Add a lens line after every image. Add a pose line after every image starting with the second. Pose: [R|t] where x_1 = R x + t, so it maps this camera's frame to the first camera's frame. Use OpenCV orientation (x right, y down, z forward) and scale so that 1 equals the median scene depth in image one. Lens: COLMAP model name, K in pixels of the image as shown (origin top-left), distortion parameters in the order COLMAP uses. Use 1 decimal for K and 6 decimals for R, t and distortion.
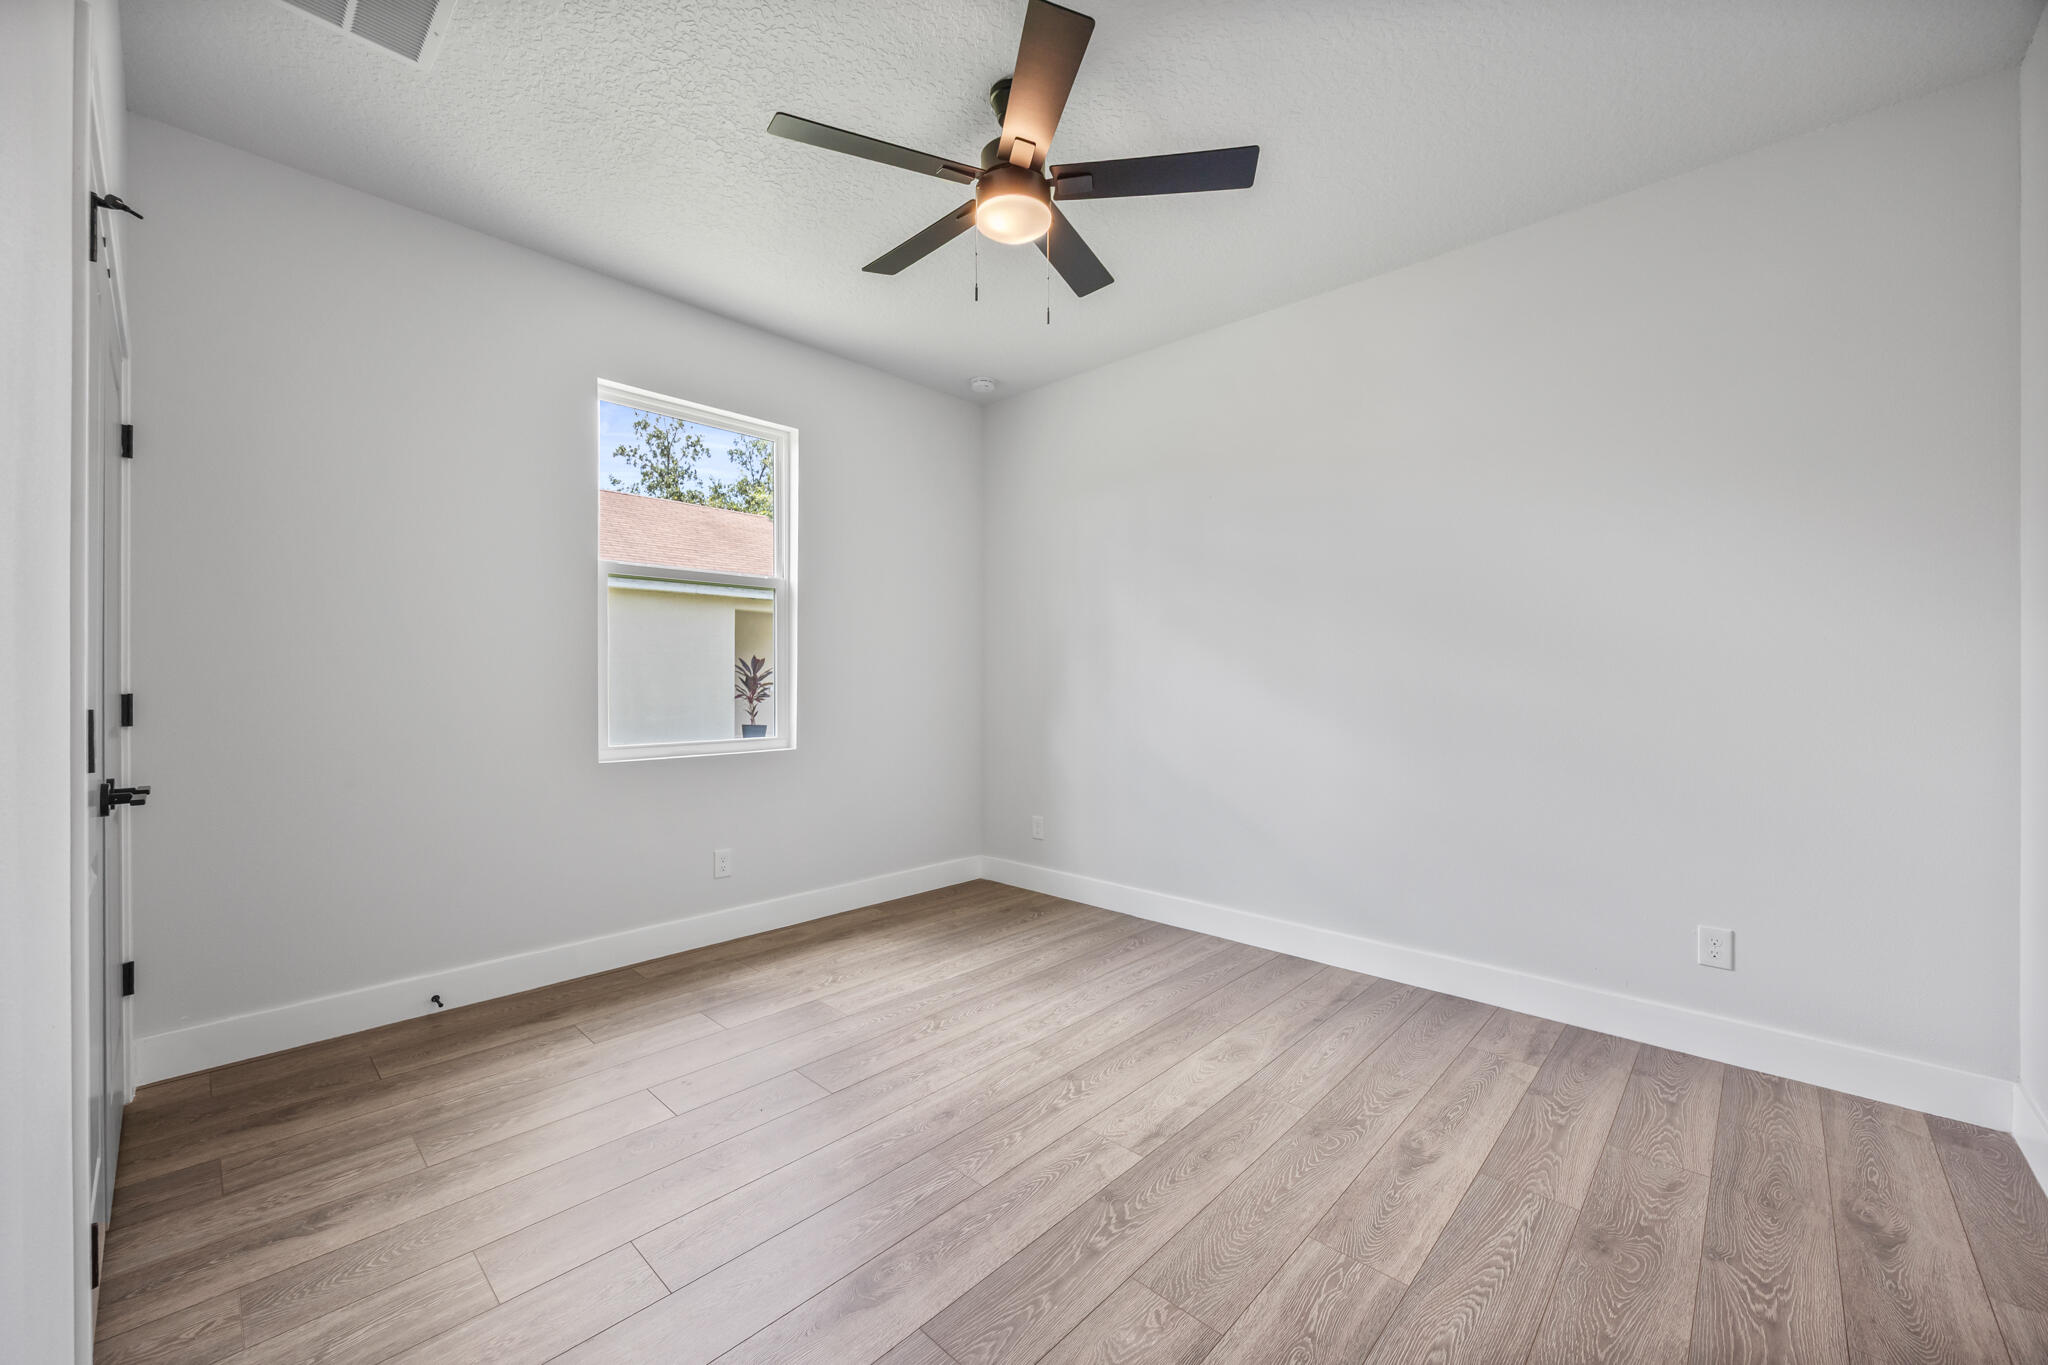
lens RADIAL K [[802.5, 0, 1017.0], [0, 802.5, 678.4], [0, 0, 1]] dist [0.001190, 0.000123]
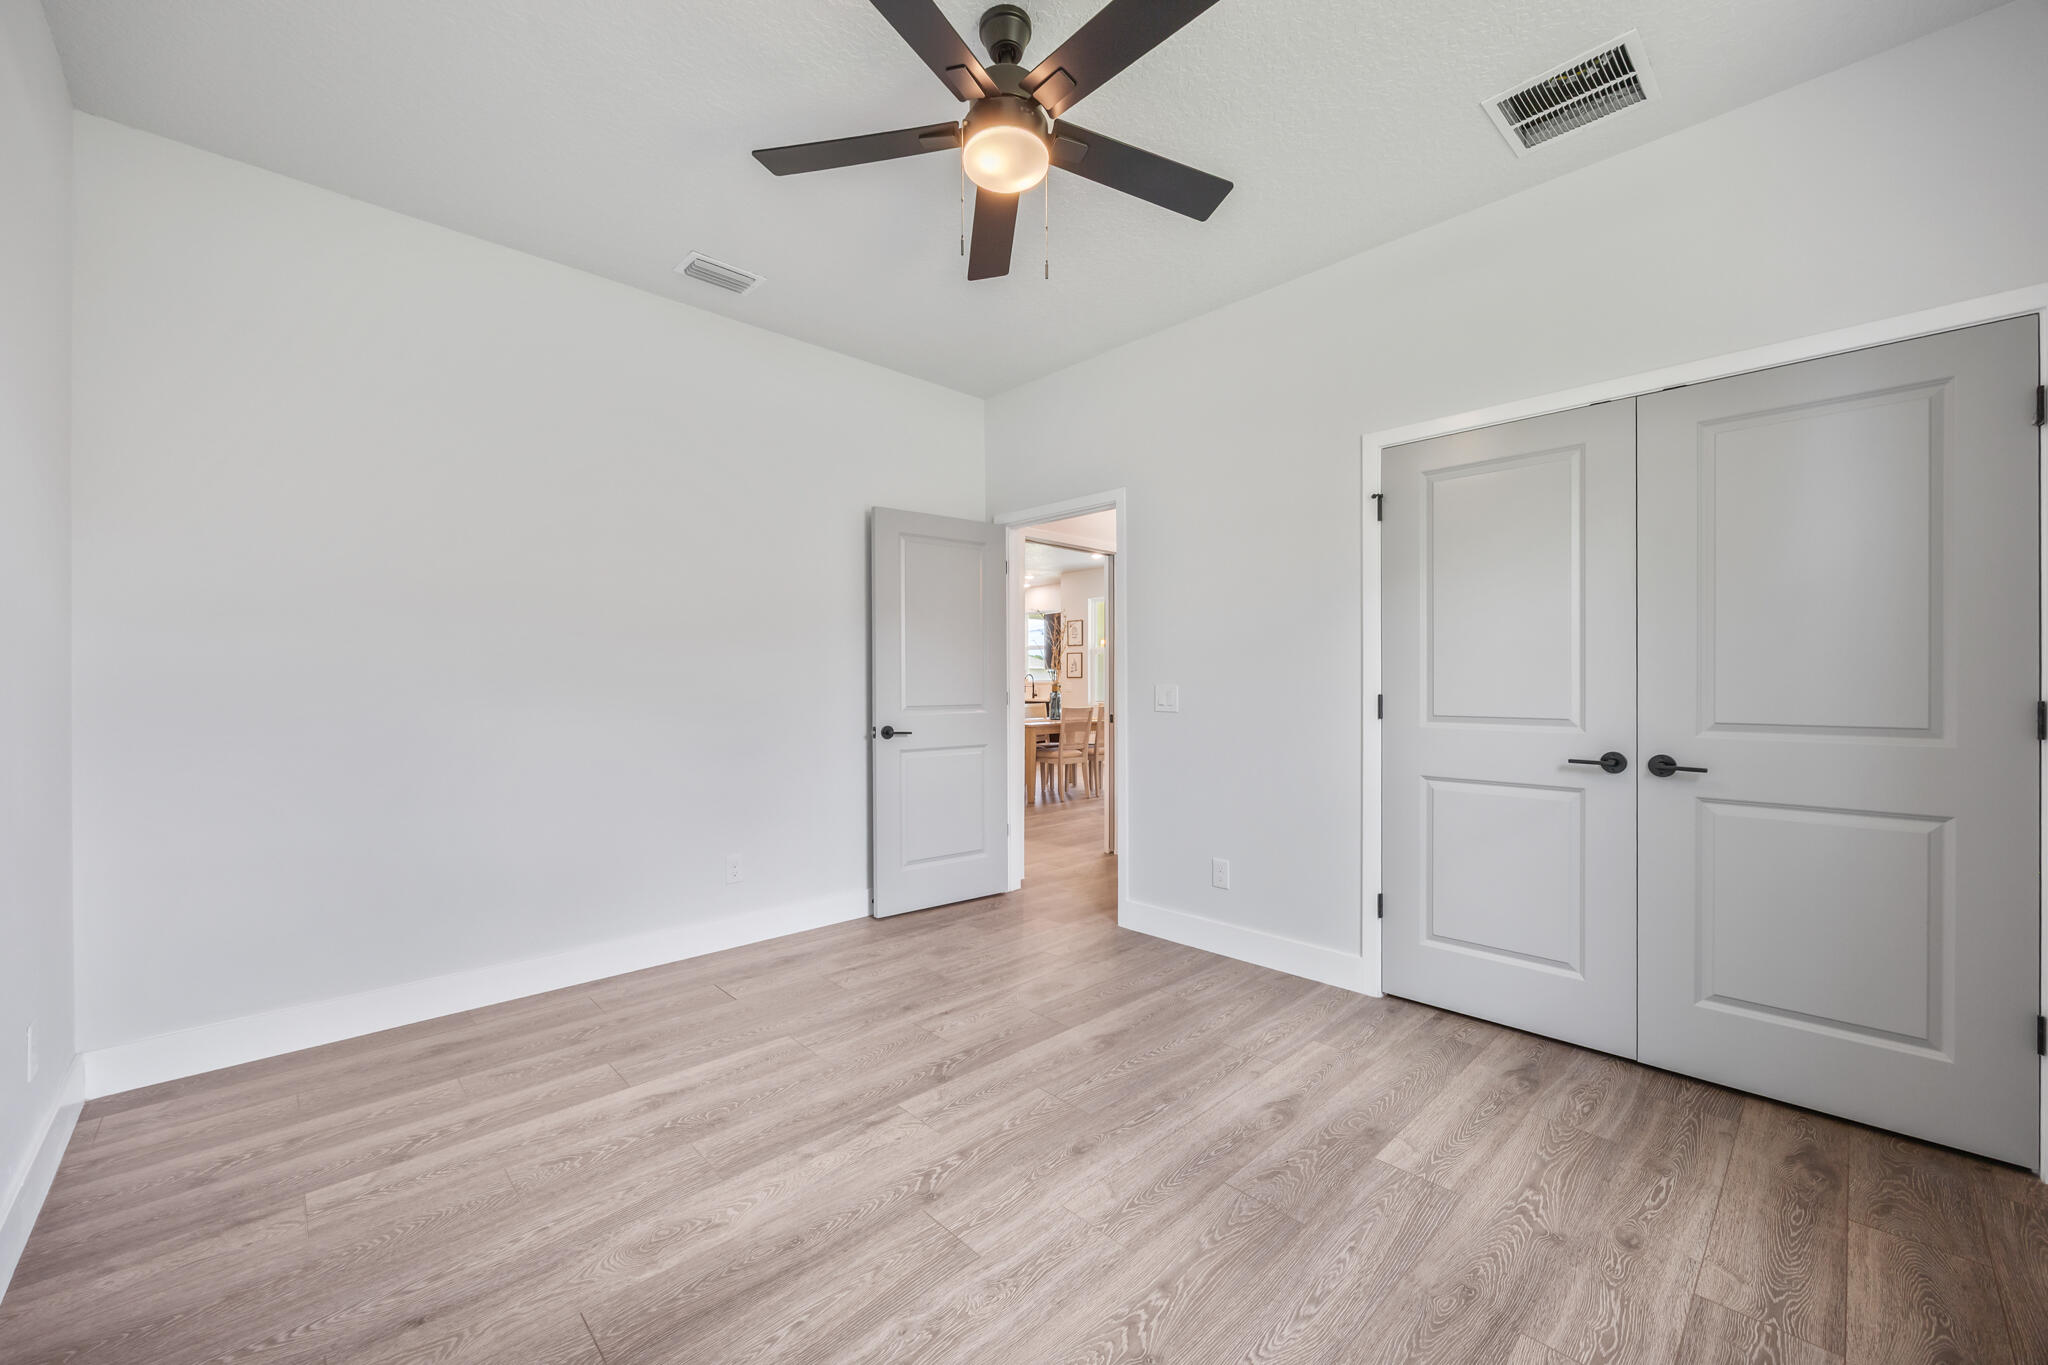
lens RADIAL K [[802.5, 0, 1017.0], [0, 802.5, 678.4], [0, 0, 1]] dist [0.001190, 0.000123]
pose [[-0.998547, -0.002781, 0.053807, -0.064609], [-0.003093, 0.999979, -0.005705, 0.003263], [-0.053790, -0.005863, -0.998535, 1.977104]]
